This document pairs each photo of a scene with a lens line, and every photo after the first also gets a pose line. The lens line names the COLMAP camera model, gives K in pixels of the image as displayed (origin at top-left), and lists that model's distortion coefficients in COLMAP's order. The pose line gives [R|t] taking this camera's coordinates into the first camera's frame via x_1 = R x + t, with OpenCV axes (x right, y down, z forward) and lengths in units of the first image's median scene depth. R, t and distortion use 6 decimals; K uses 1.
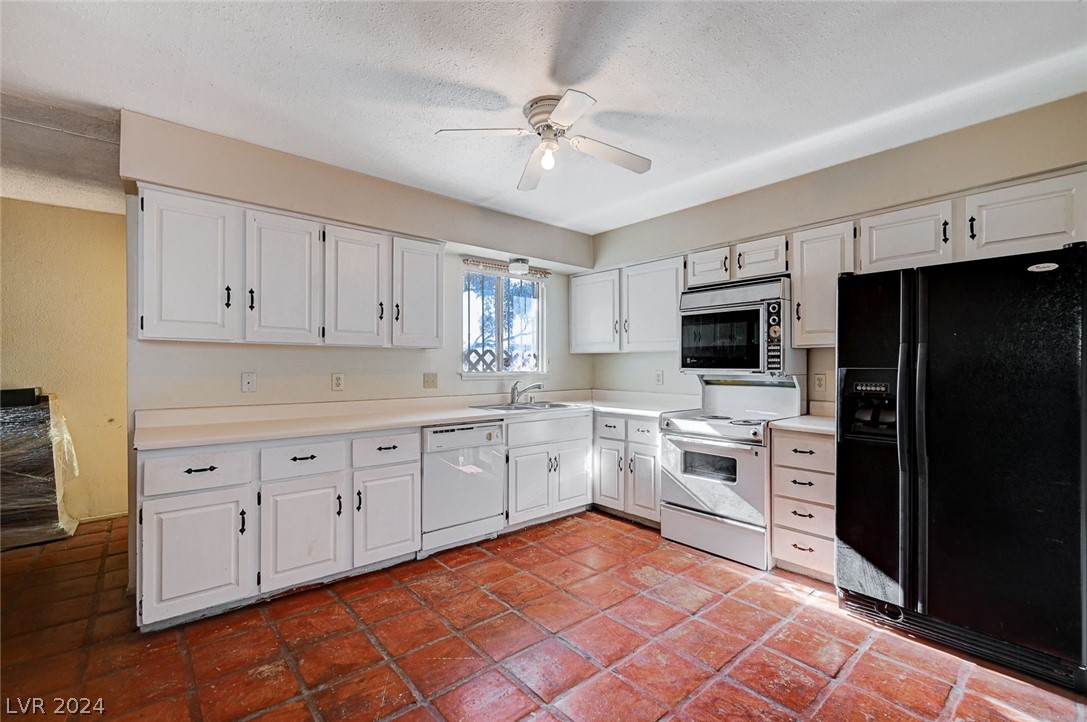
lens RADIAL K [[466.0, 0, 560.4], [0, 466.0, 365.6], [0, 0, 1]] dist [-0.000429, -0.000031]
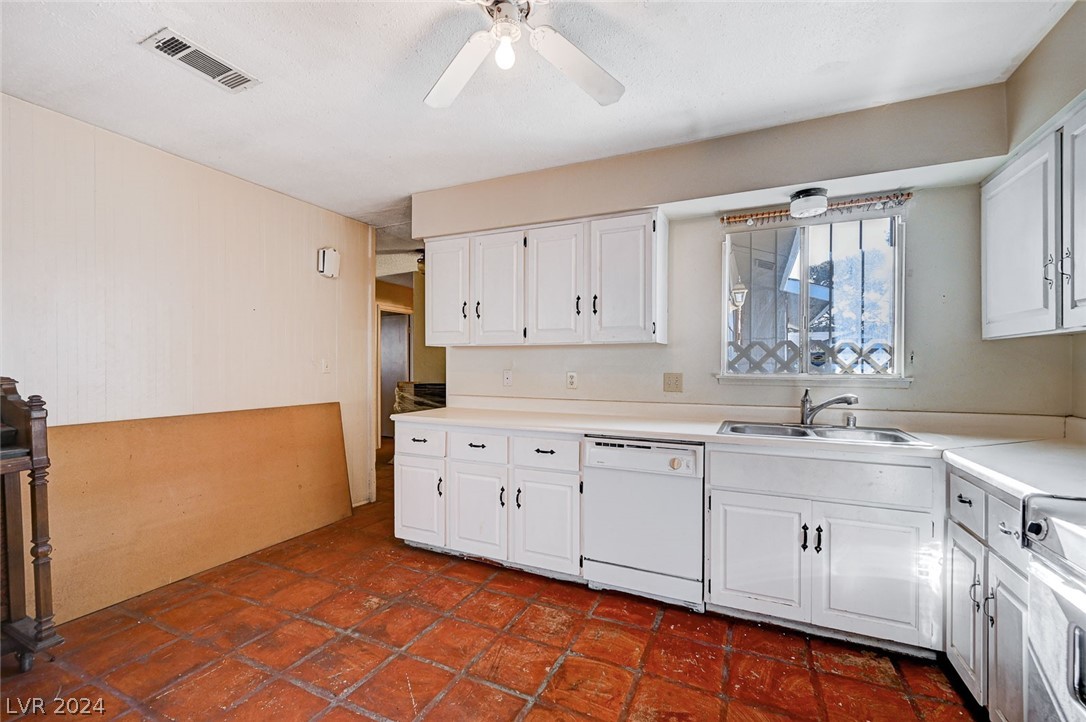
lens RADIAL K [[462.0, 0, 545.0], [0, 462.0, 369.3], [0, 0, 1]] dist [-0.000626, 0.000051]
pose [[0.399515, 0.009497, -0.916677, 0.436201], [-0.001416, 0.999952, 0.009742, 0.001833], [0.916725, -0.002594, 0.399510, 0.567878]]
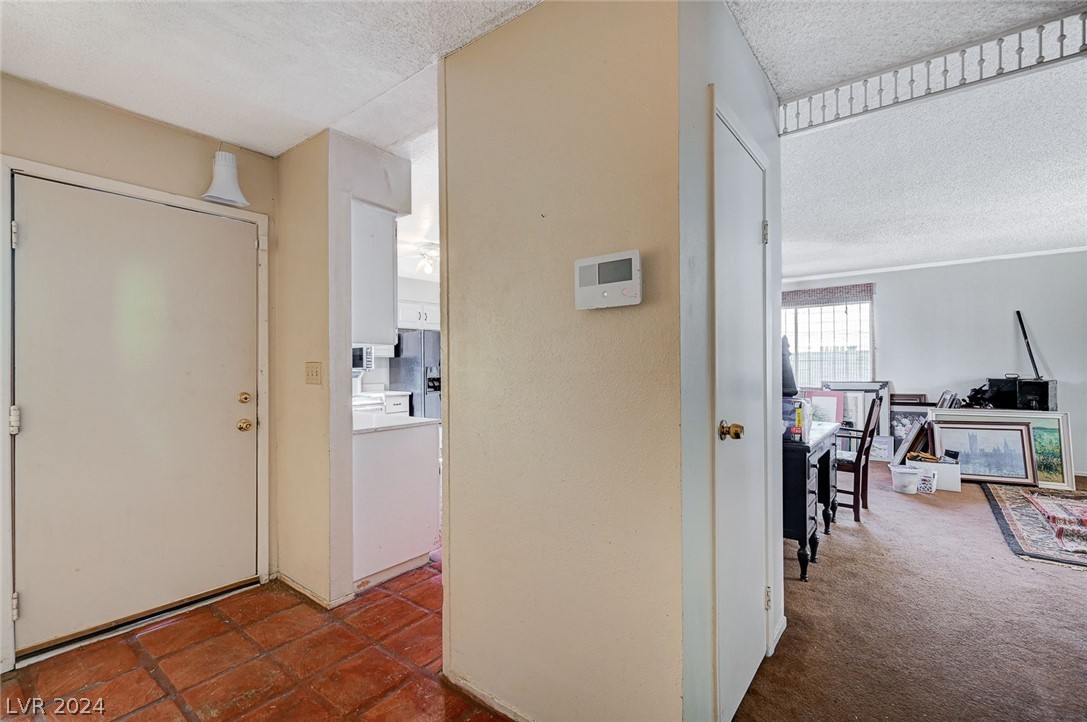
lens RADIAL K [[480.3, 0, 539.6], [0, 480.3, 364.9], [0, 0, 1]] dist [0.001665, 0.000418]
pose [[-0.169575, 0.000657, 0.985517, -1.633556], [0.008059, 0.999967, 0.000721, 0.000521], [-0.985484, 0.008065, -0.169575, 0.633096]]
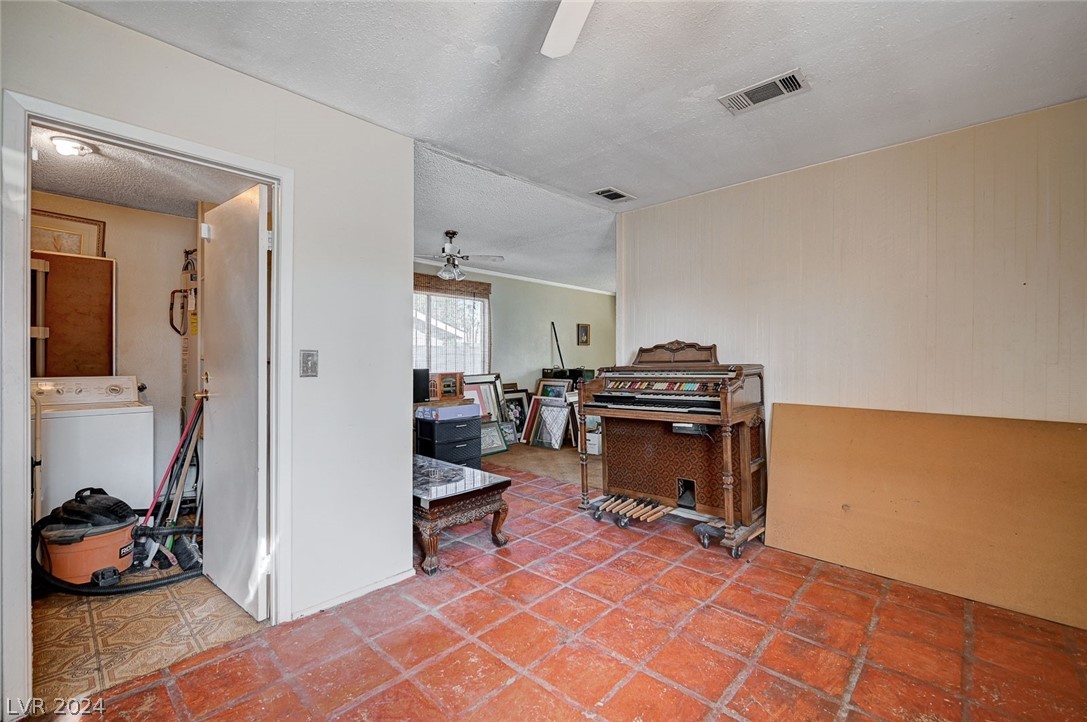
lens RADIAL K [[466.4, 0, 543.5], [0, 466.4, 361.0], [0, 0, 1]] dist [-0.000250, 0.000039]
pose [[-0.995953, -0.002997, -0.089829, 0.083803], [-0.003869, 0.999947, 0.009544, 0.002853], [0.089795, 0.009853, -0.995912, 1.070167]]
